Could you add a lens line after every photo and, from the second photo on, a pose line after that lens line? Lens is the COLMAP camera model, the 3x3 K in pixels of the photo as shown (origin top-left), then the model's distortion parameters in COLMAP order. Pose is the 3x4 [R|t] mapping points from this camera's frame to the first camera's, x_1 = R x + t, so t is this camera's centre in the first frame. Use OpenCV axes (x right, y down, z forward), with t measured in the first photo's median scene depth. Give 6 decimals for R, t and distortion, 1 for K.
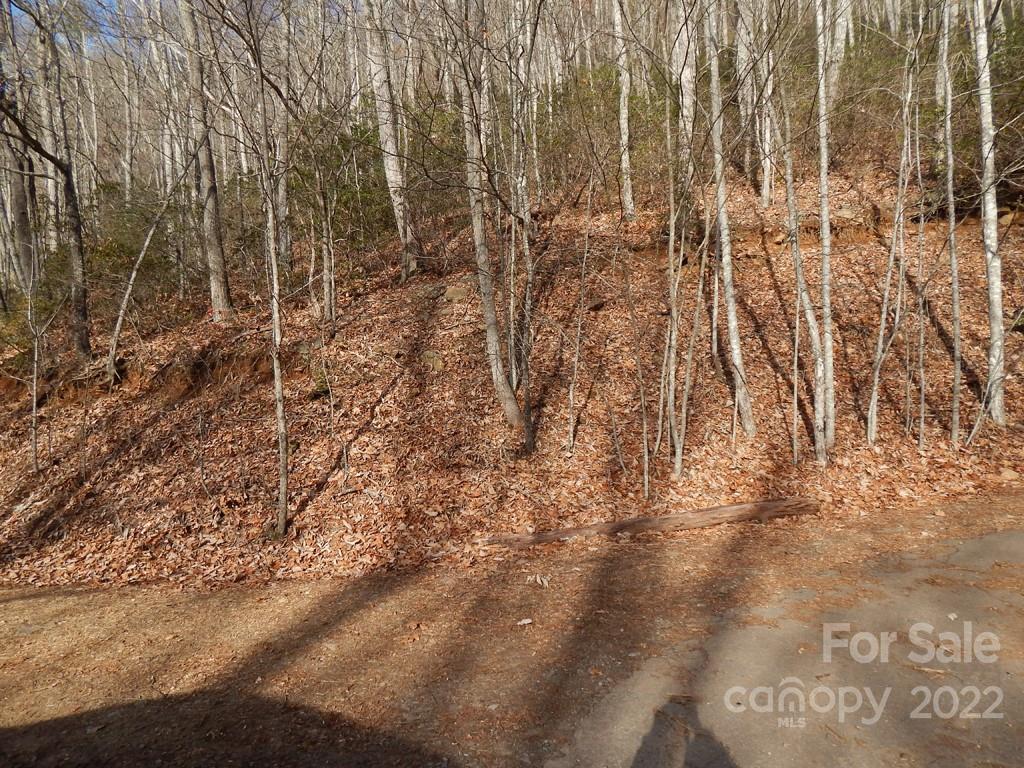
lens RADIAL K [[663.9, 0, 510.5], [0, 663.9, 382.9], [0, 0, 1]] dist [-0.008368, -0.004369]
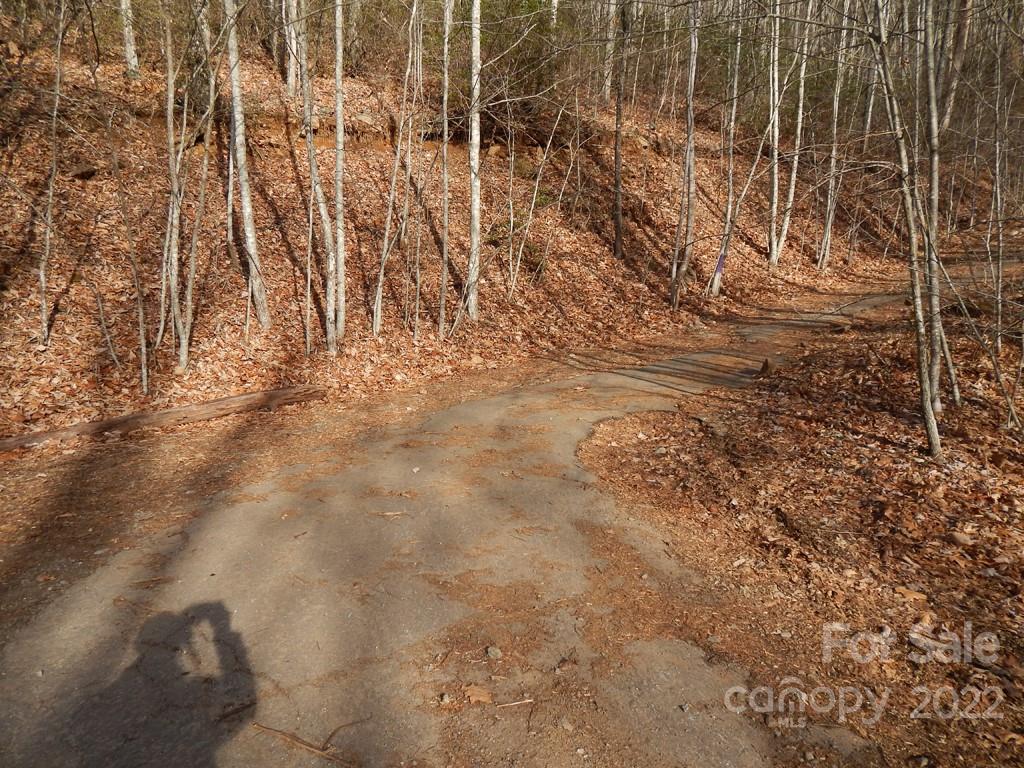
lens RADIAL K [[663.9, 0, 510.5], [0, 663.9, 382.9], [0, 0, 1]] dist [-0.008368, -0.004369]
pose [[0.786086, -0.045629, 0.616430, 0.037673], [-0.044208, 0.990567, 0.129698, 0.018305], [-0.616534, -0.129205, 0.776655, -0.008688]]
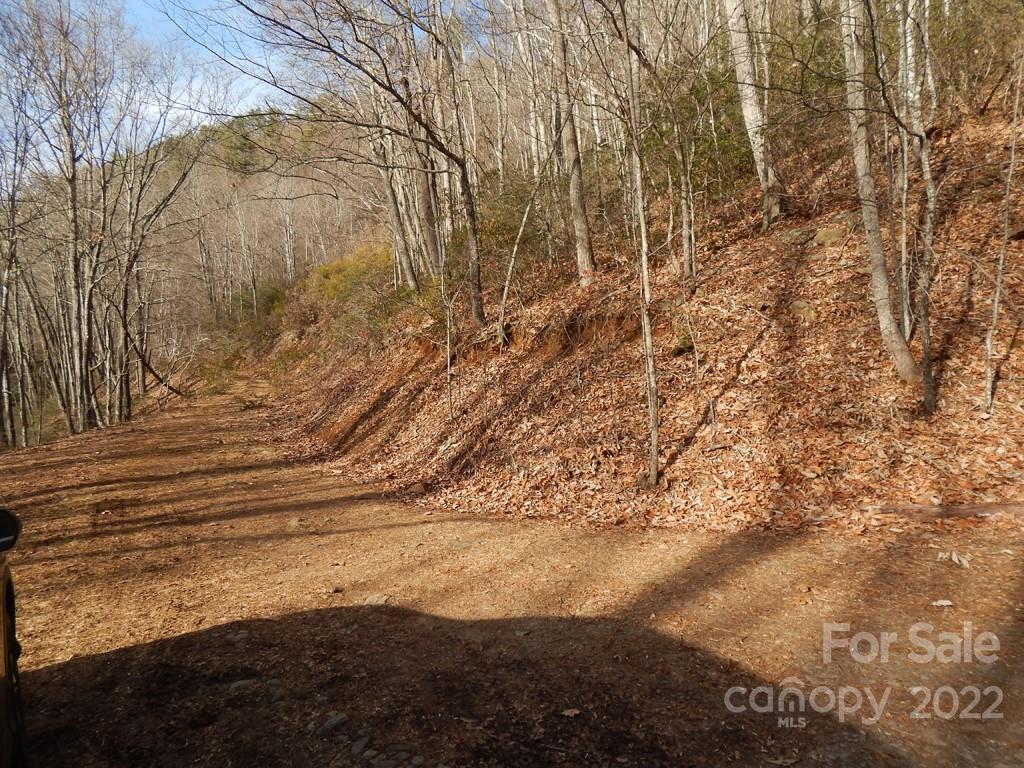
lens RADIAL K [[663.9, 0, 510.5], [0, 663.9, 382.9], [0, 0, 1]] dist [-0.008368, -0.004369]
pose [[0.872629, -0.000151, -0.488384, -0.026539], [0.029367, 0.998207, 0.052162, 0.006506], [0.487500, -0.059861, 0.871068, -0.004312]]
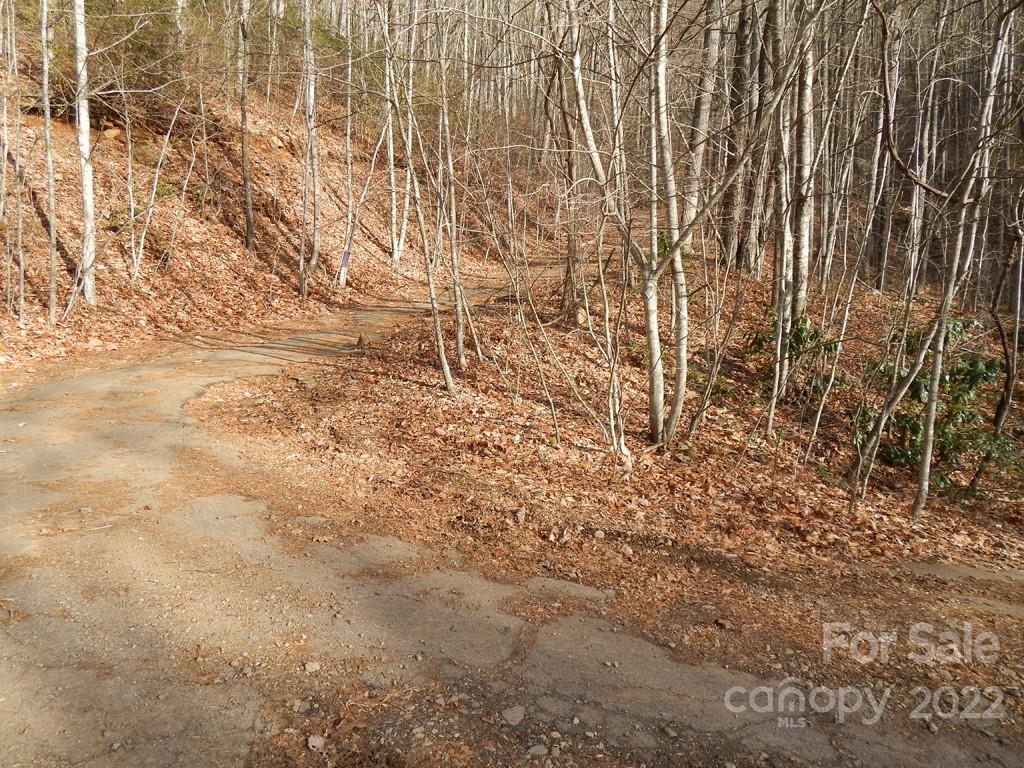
lens RADIAL K [[663.9, 0, 510.5], [0, 663.9, 382.9], [0, 0, 1]] dist [-0.008368, -0.004369]
pose [[0.406082, -0.076802, 0.910604, -0.077628], [-0.055620, 0.992537, 0.108517, 0.034326], [-0.912142, -0.094714, 0.398780, -0.232545]]
